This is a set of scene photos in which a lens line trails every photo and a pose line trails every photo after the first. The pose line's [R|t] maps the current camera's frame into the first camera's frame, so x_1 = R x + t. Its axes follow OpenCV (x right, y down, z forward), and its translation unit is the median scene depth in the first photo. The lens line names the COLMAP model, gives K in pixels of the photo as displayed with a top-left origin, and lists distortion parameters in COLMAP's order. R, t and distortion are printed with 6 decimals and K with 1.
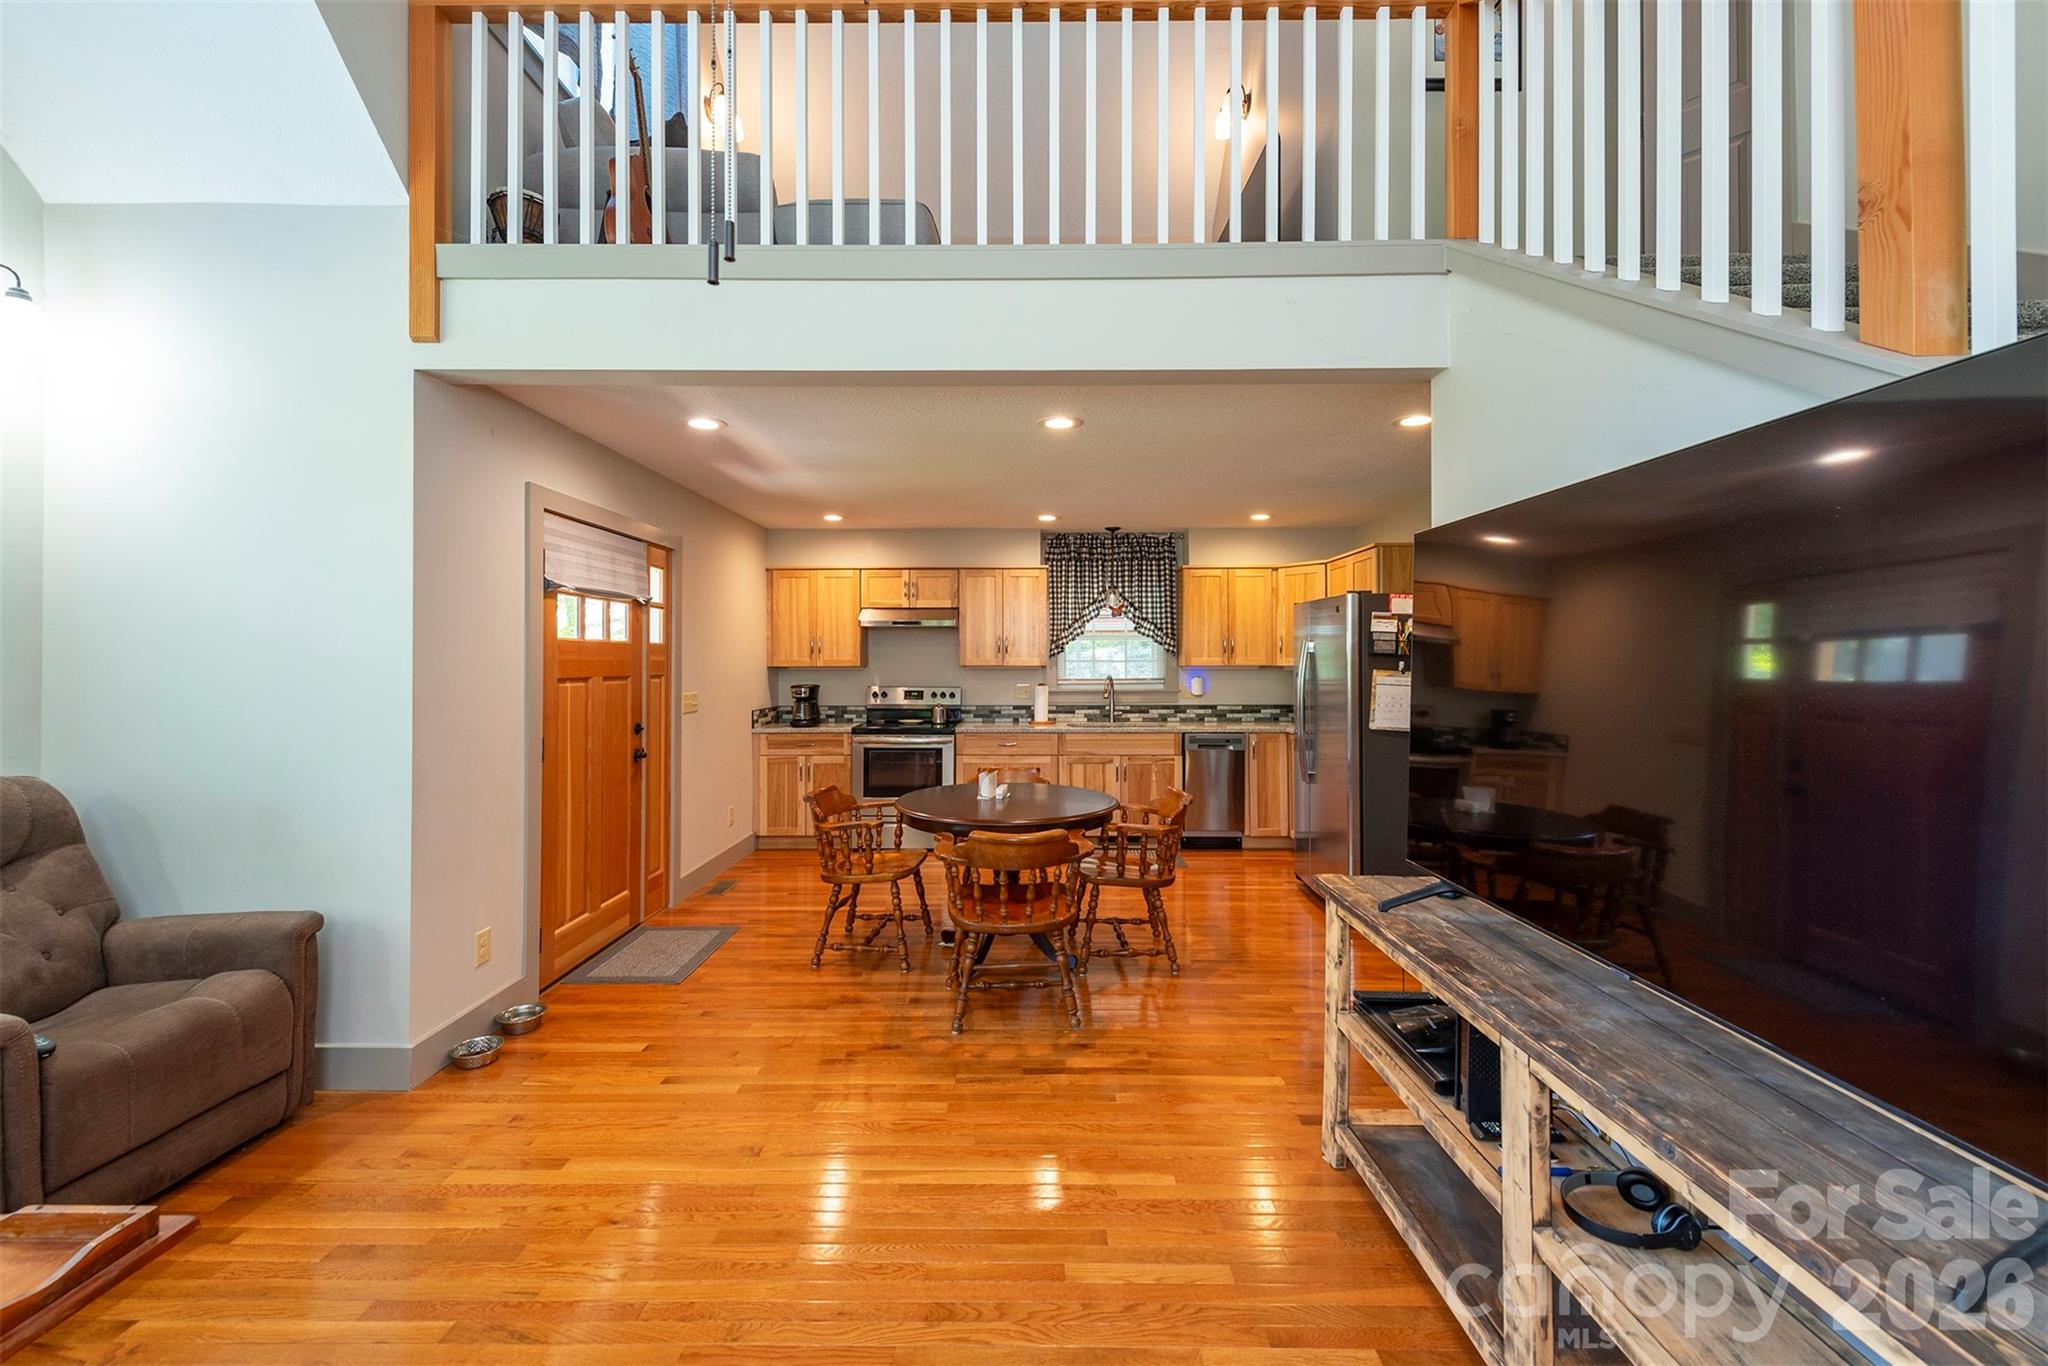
lens RADIAL K [[827.0, 0, 1025.1], [0, 827.0, 655.9], [0, 0, 1]] dist [0.000648, 0.000016]
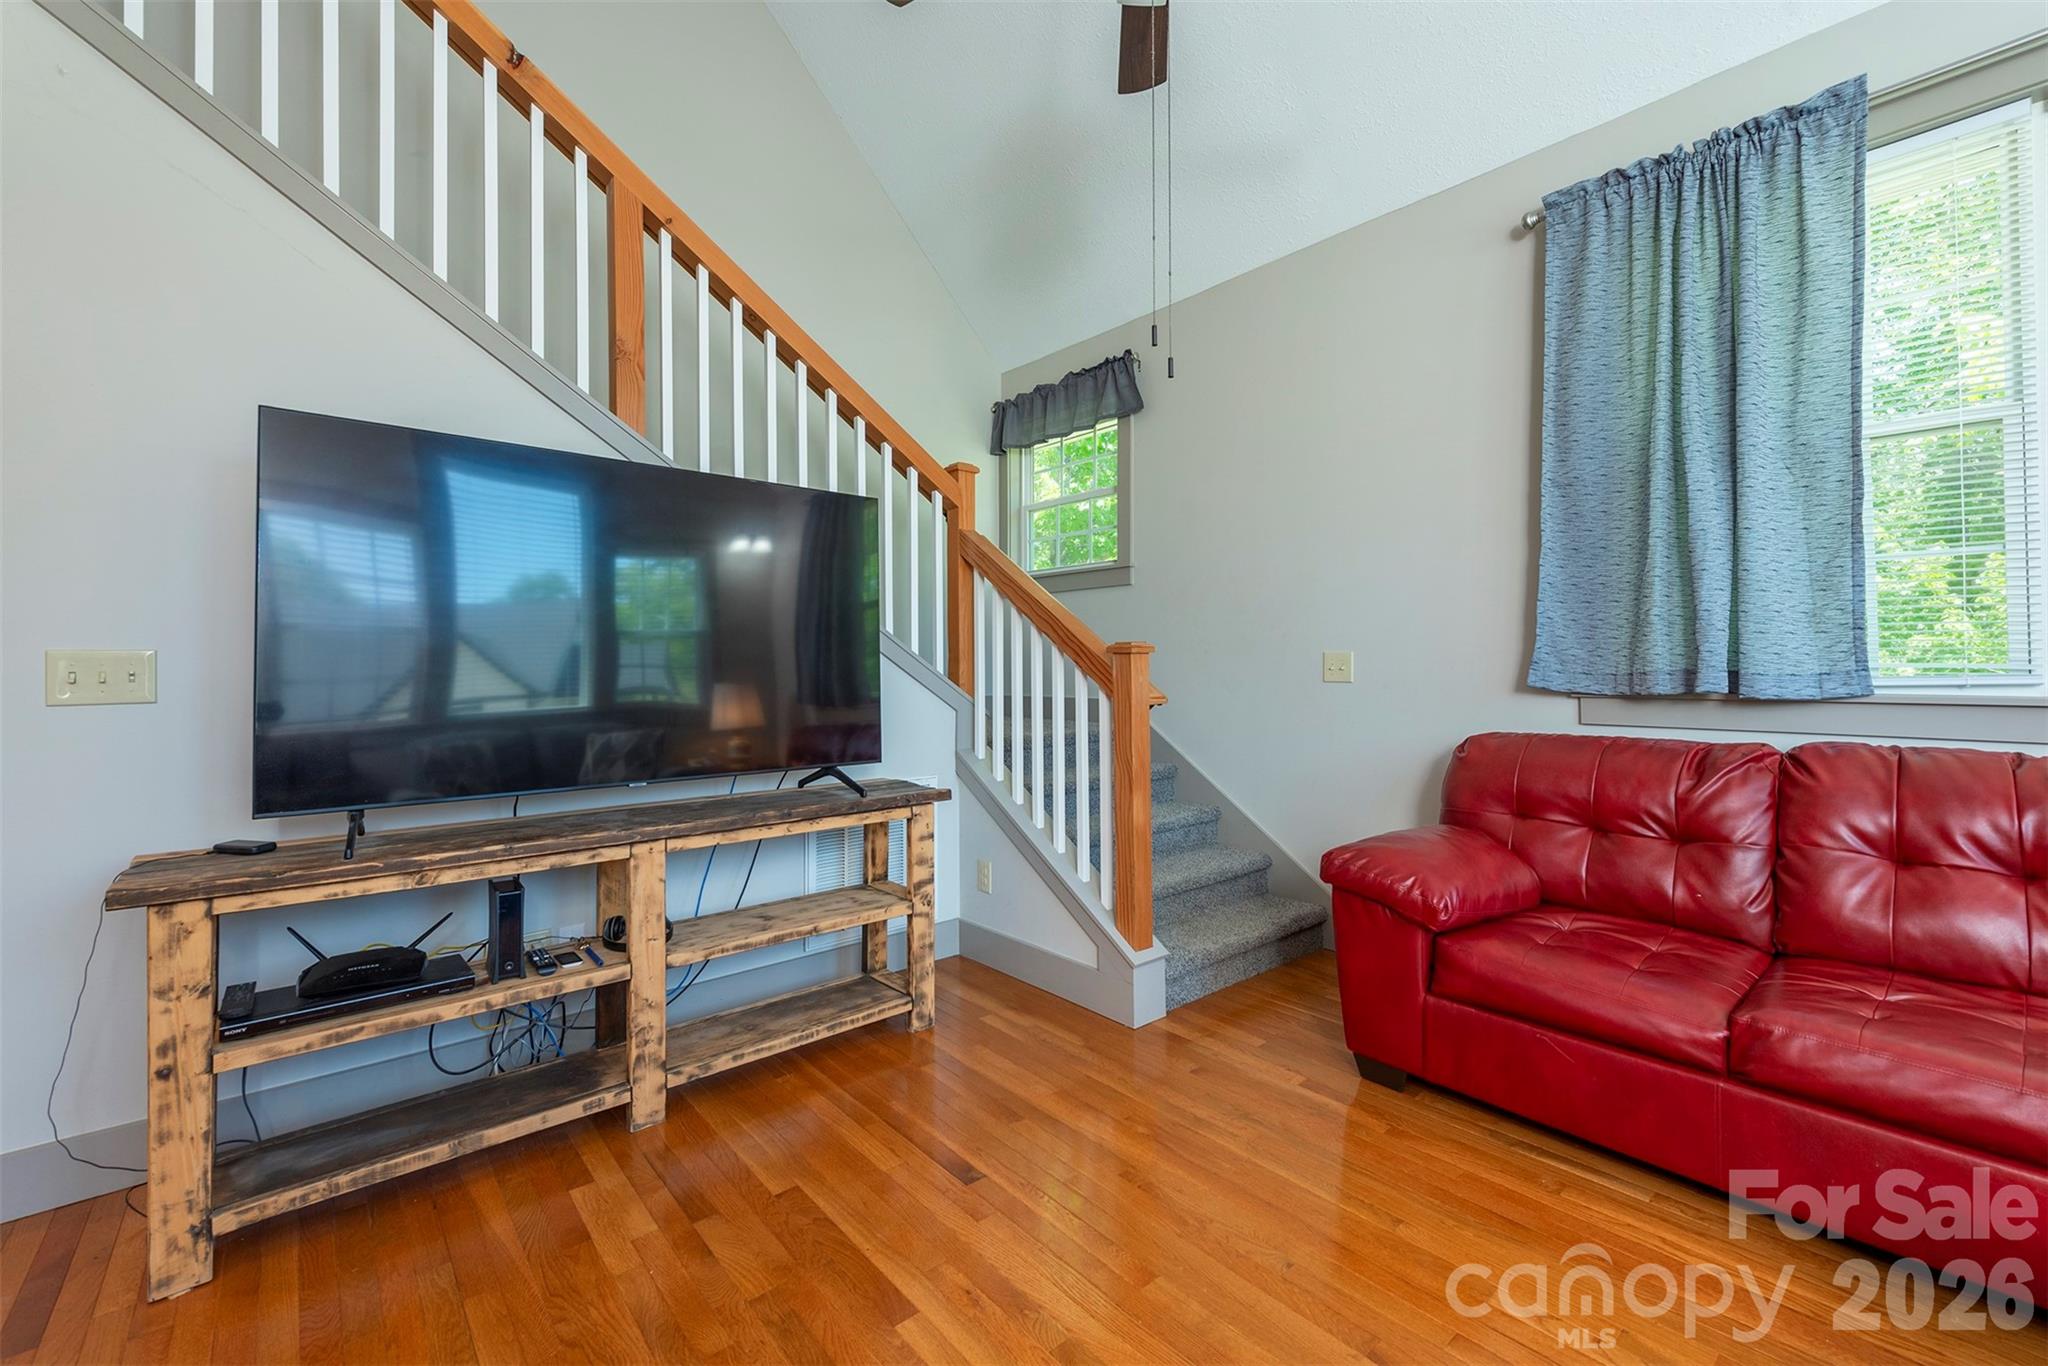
lens RADIAL K [[827.0, 0, 1007.7], [0, 827.0, 675.9], [0, 0, 1]] dist [0.011487, -0.006940]
pose [[-0.658159, -0.001833, 0.752877, -0.209088], [-0.003127, 0.999995, -0.000299, 0.041496], [-0.752873, -0.002551, -0.658161, 0.345591]]
